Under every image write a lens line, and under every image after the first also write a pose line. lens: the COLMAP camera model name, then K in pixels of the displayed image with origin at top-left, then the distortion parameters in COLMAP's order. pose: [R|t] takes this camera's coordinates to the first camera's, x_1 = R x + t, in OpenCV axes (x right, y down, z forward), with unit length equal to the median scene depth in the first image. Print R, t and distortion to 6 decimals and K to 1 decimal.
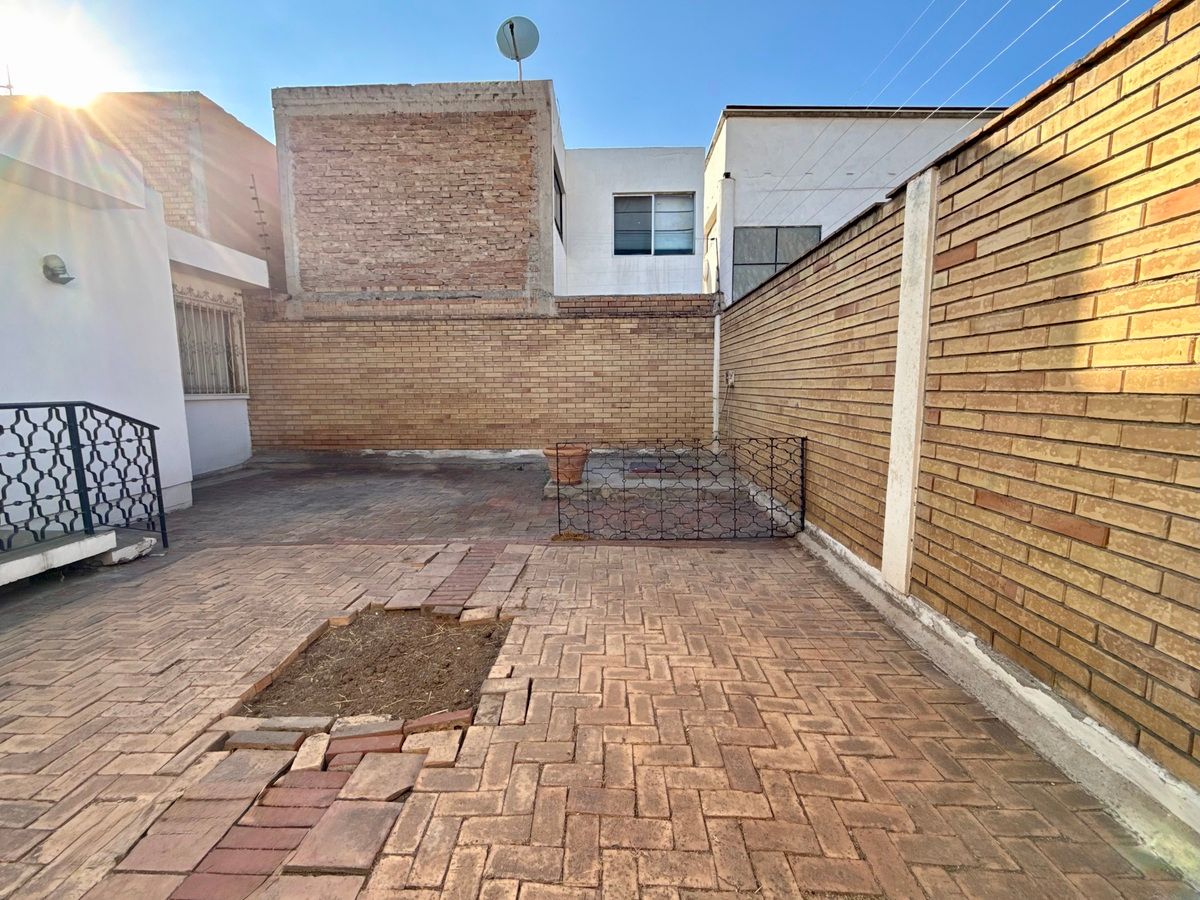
lens RADIAL K [[478.7, 0, 600.9], [0, 478.7, 446.5], [0, 0, 1]] dist [0.001610, -0.000202]
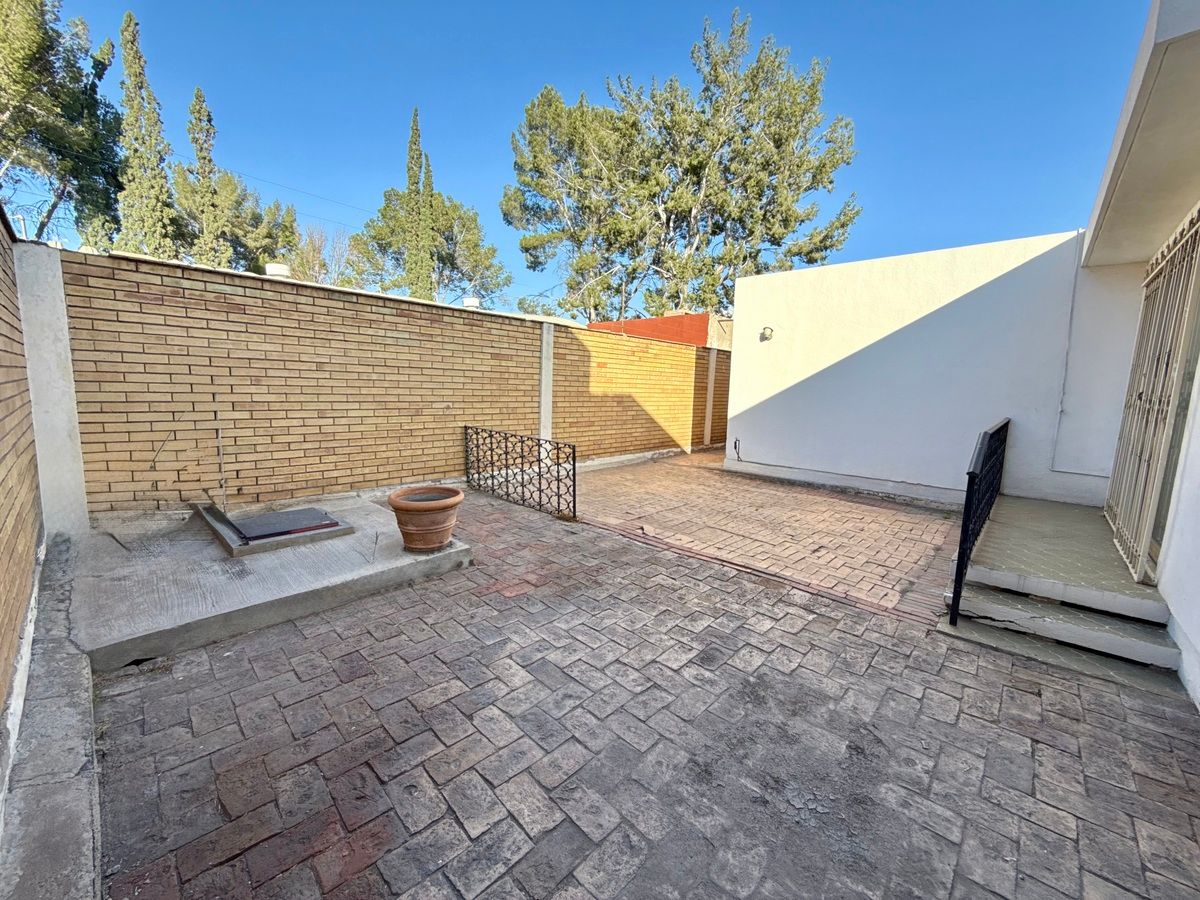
lens RADIAL K [[478.7, 0, 600.9], [0, 478.7, 446.5], [0, 0, 1]] dist [0.001610, -0.000202]
pose [[-0.754317, -0.098662, 0.649055, -1.906653], [0.059063, 0.974436, 0.216764, -0.545848], [-0.653848, 0.201844, -0.729206, 3.770009]]
